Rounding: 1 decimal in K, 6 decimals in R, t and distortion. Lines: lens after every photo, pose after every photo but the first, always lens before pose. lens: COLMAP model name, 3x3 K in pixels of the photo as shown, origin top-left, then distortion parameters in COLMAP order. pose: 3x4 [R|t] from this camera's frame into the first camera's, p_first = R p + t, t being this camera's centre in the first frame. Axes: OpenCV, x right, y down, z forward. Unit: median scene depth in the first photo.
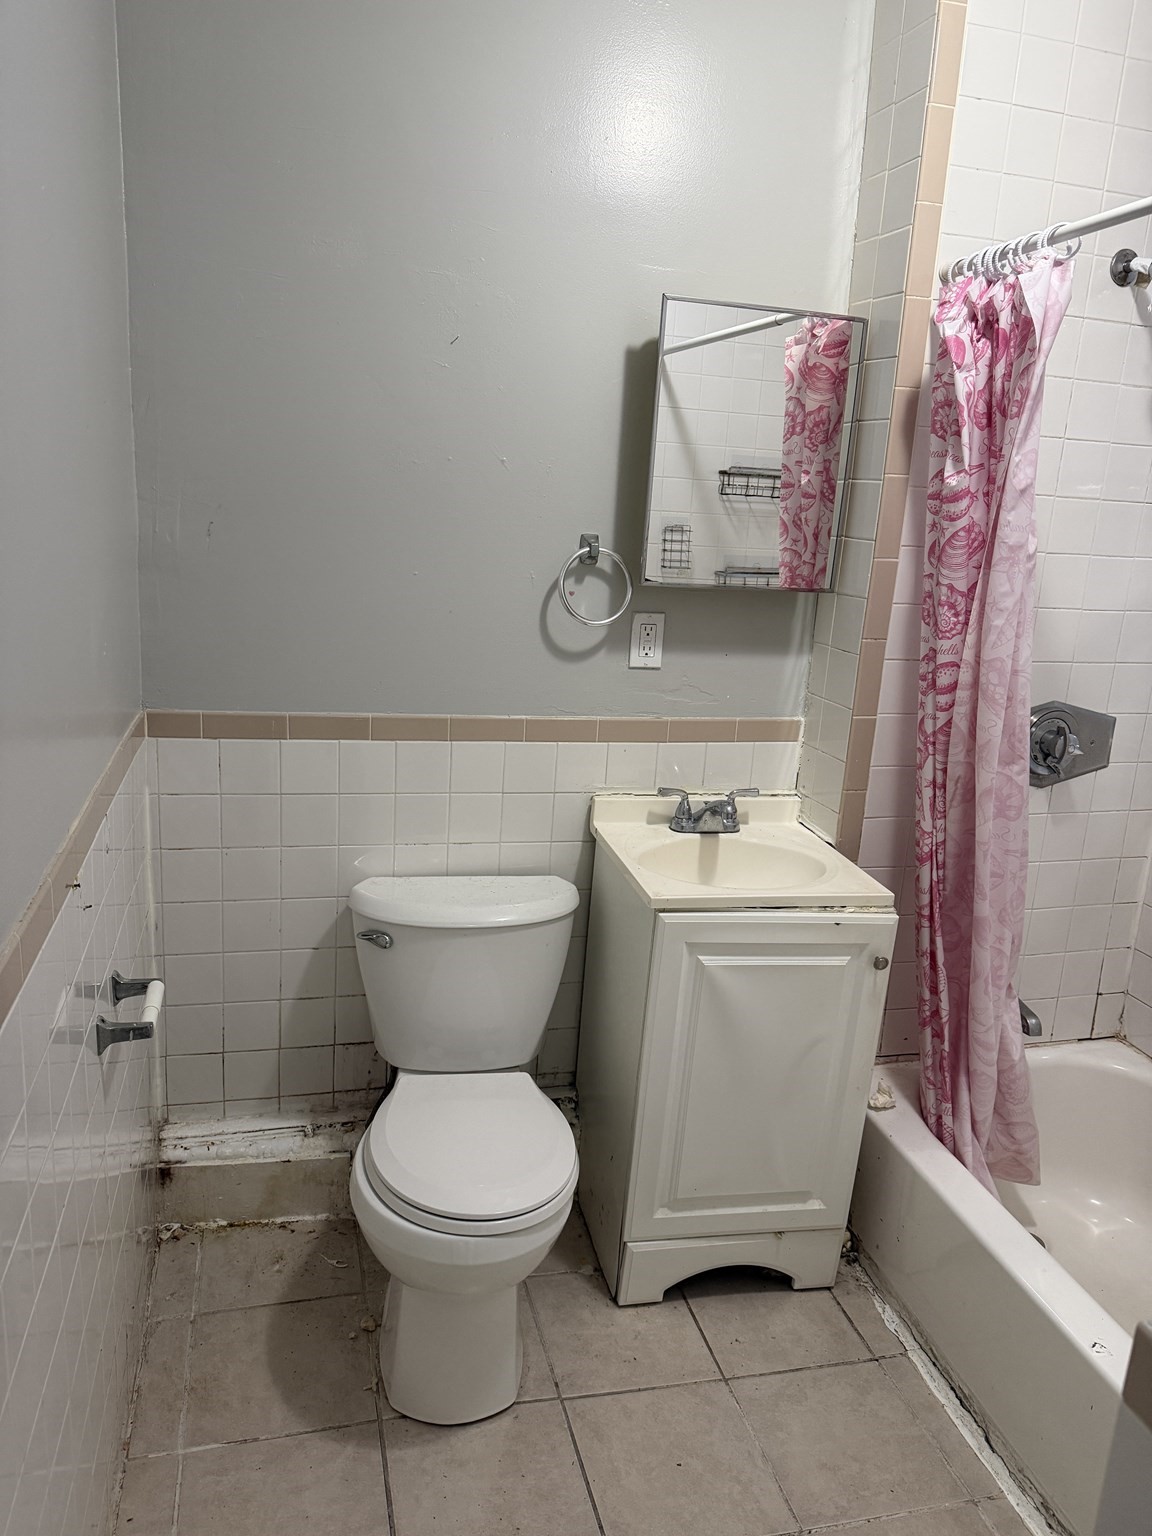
lens RADIAL K [[1084.0, 0, 572.1], [0, 1084.0, 763.7], [0, 0, 1]] dist [0.071322, -0.061872]
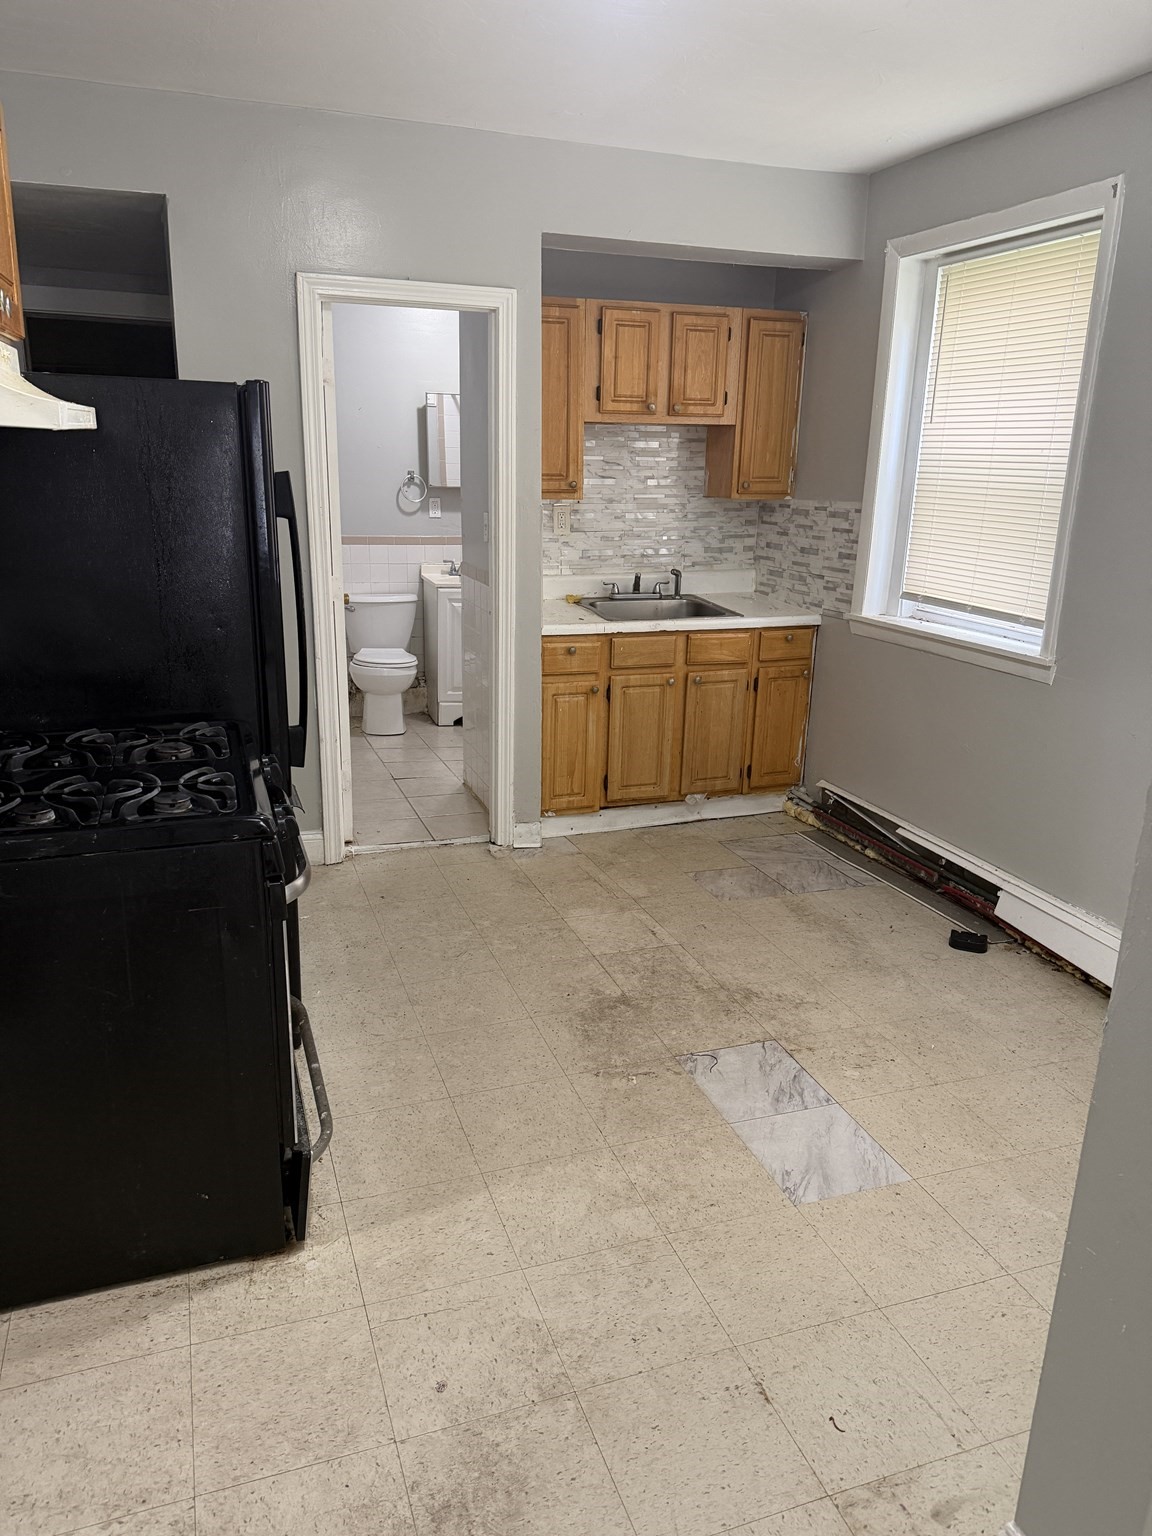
lens RADIAL K [[1084.0, 0, 572.1], [0, 1084.0, 765.9], [0, 0, 1]] dist [0.071322, -0.061872]
pose [[0.995077, -0.067585, 0.072486, 0.181230], [0.065151, 0.997246, 0.035431, 0.507135], [-0.074681, -0.030534, 0.996740, -1.990135]]
